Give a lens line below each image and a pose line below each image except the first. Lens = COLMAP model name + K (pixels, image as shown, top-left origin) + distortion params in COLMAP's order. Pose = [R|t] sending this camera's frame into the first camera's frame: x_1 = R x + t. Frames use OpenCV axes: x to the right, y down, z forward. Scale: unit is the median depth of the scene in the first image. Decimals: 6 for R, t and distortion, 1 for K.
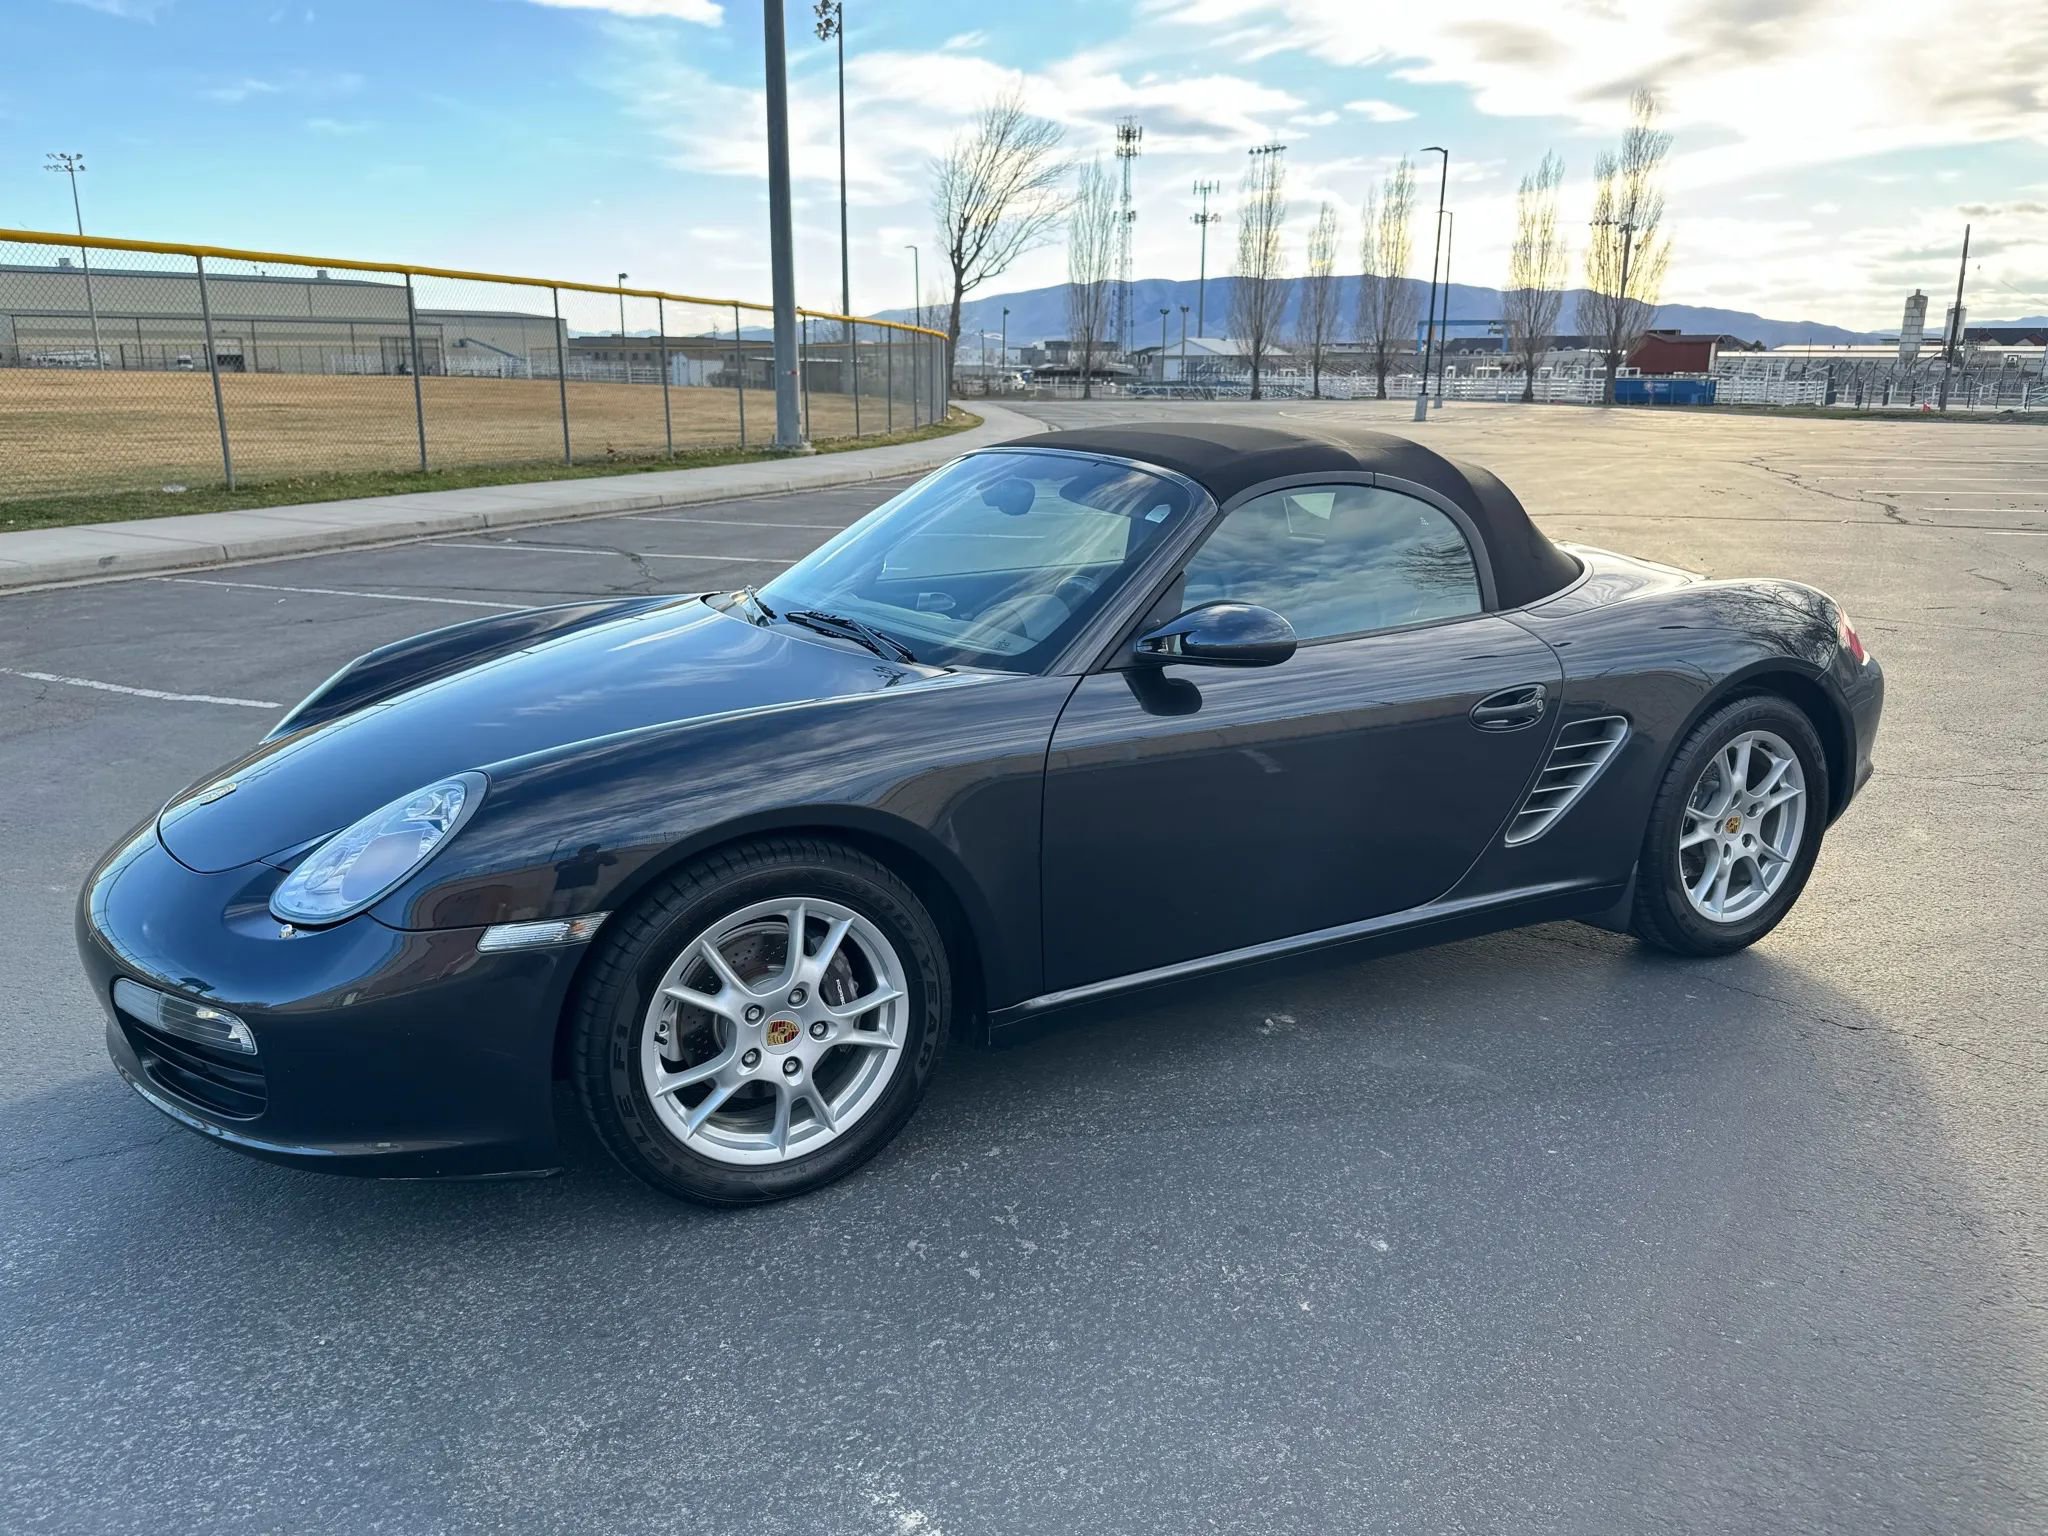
lens RADIAL K [[1784.3, 0, 1027.4], [0, 1784.3, 801.6], [0, 0, 1]] dist [0.134979, -0.259749]
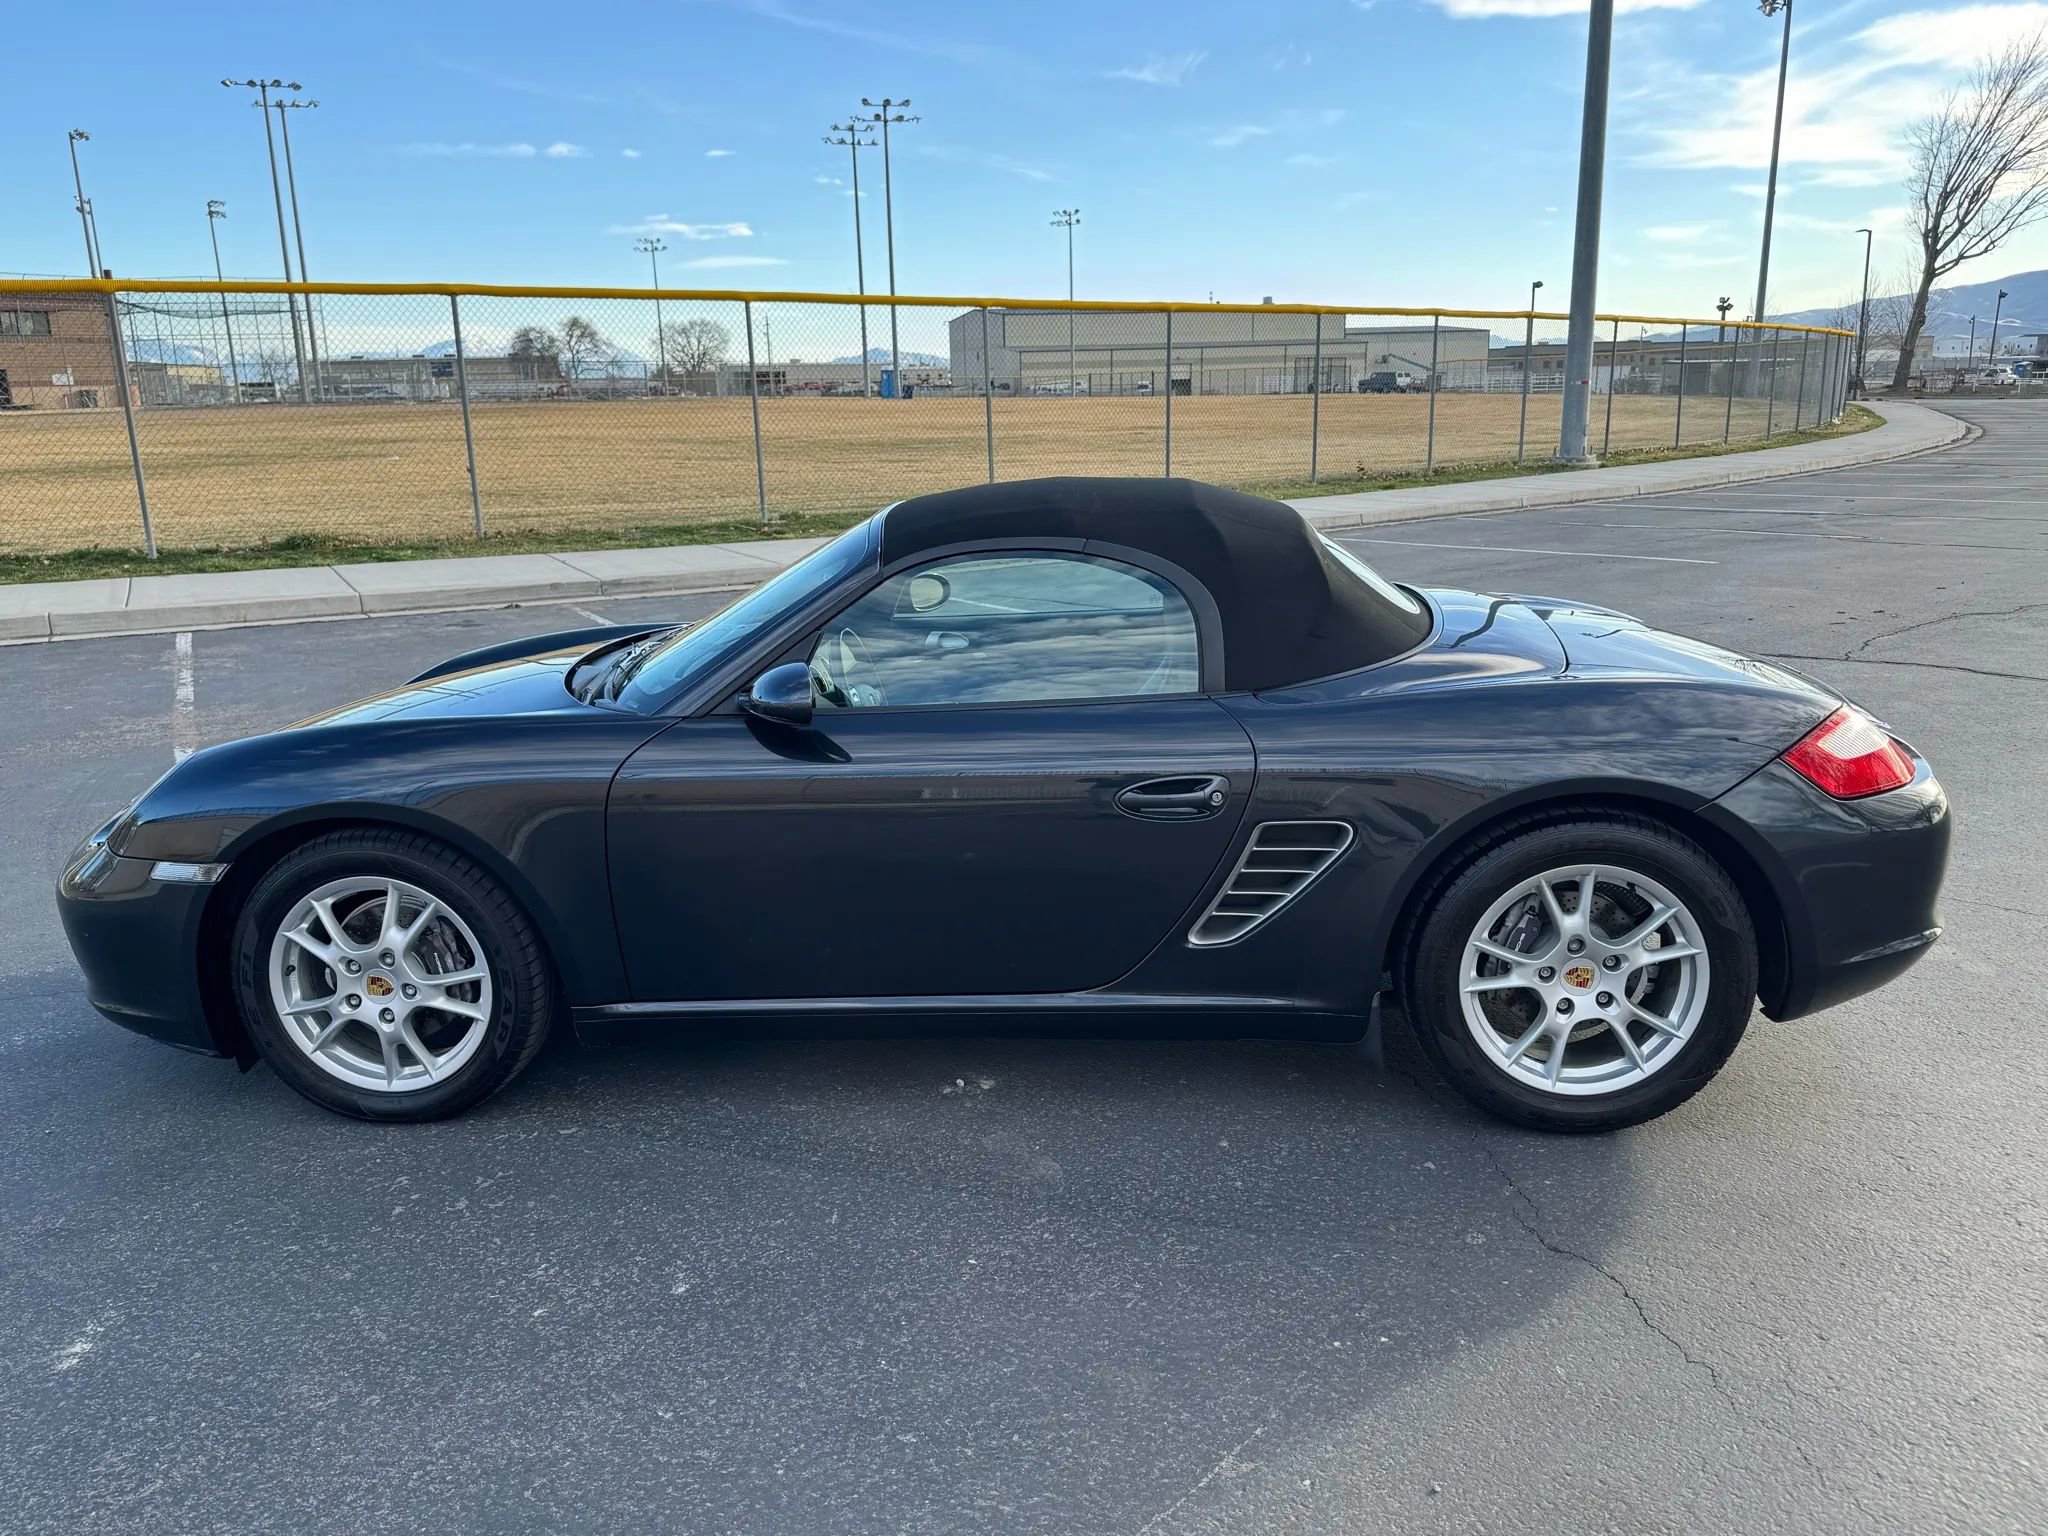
lens RADIAL K [[1784.3, 0, 1027.4], [0, 1784.3, 801.6], [0, 0, 1]] dist [0.134979, -0.259749]
pose [[0.788343, 0.116960, -0.604016, 0.250485], [-0.115504, 0.992443, 0.041421, -0.026024], [0.604296, 0.037113, 0.795895, 0.075921]]
